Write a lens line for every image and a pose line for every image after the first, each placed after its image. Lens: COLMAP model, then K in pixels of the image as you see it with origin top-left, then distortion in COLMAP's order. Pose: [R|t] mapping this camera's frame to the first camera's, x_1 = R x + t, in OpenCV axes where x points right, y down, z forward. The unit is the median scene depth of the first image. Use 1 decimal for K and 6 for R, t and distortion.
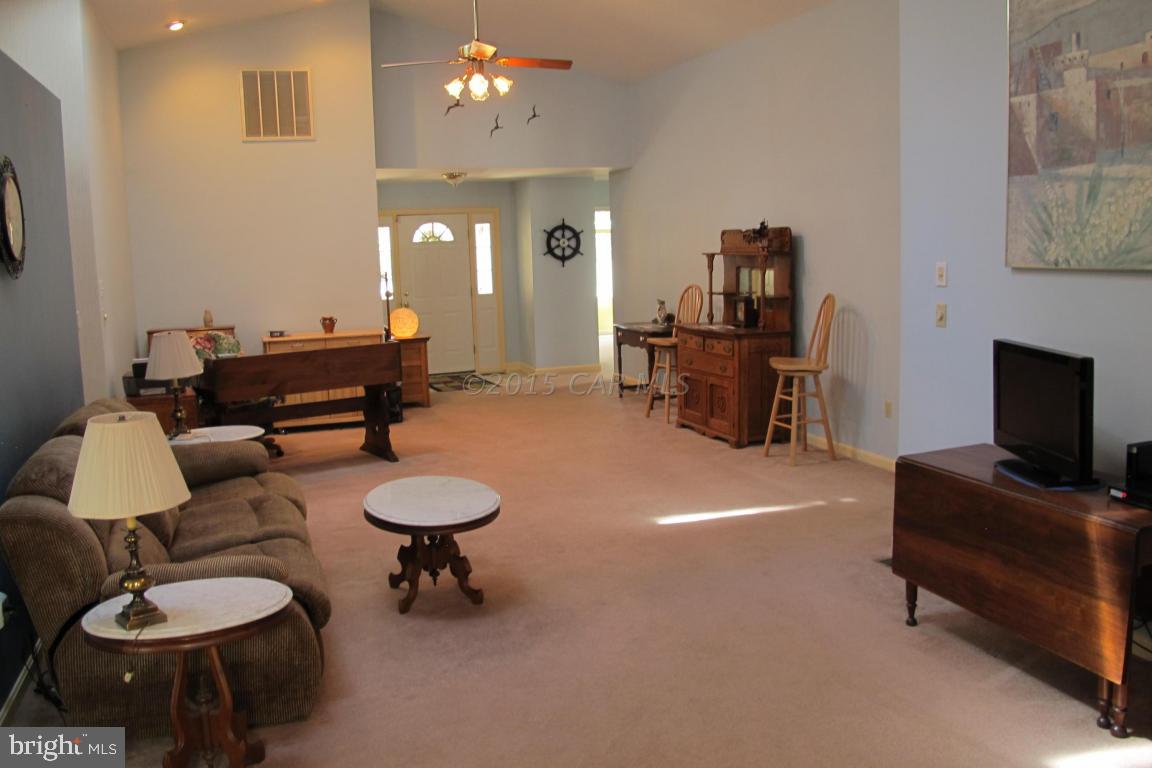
lens RADIAL K [[967.8, 0, 570.0], [0, 967.8, 374.1], [0, 0, 1]] dist [-0.141042, 0.090456]
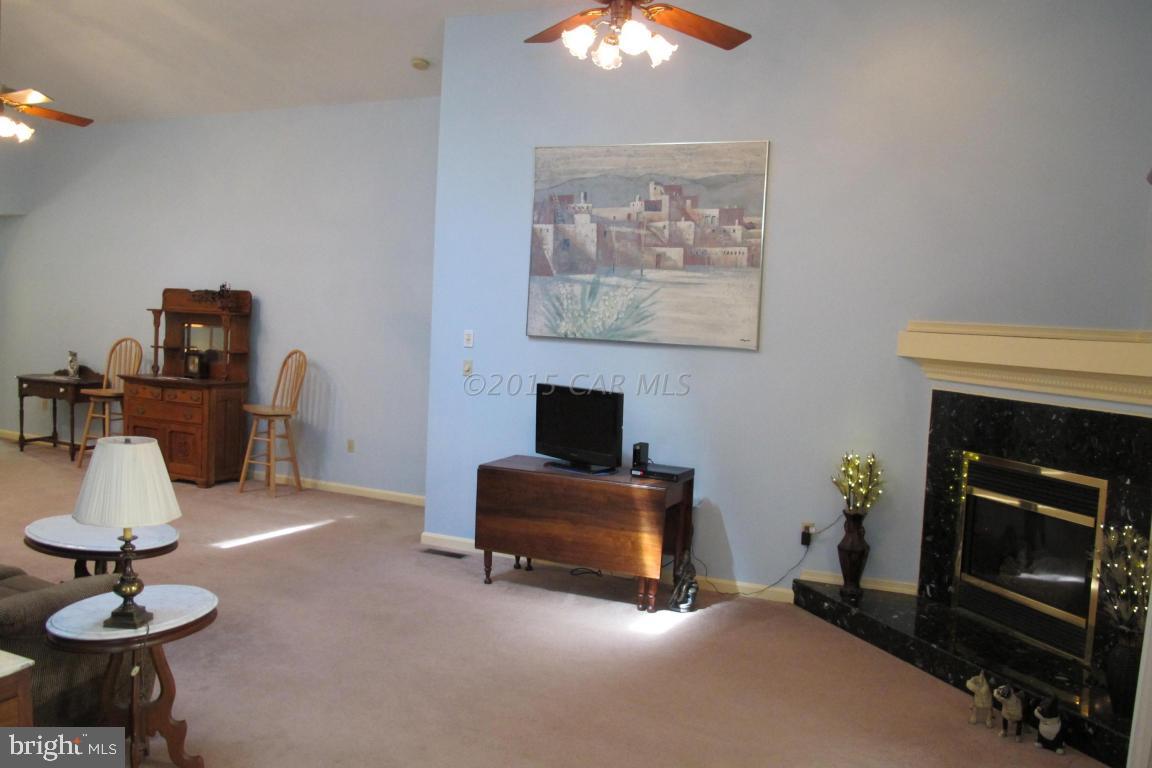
lens RADIAL K [[967.8, 0, 576.4], [0, 967.8, 383.4], [0, 0, 1]] dist [-0.141042, 0.090456]
pose [[0.693070, 0.007333, 0.720833, -0.618493], [0.030625, 0.998746, -0.039605, 0.026496], [-0.720220, 0.049525, 0.691976, -0.121166]]
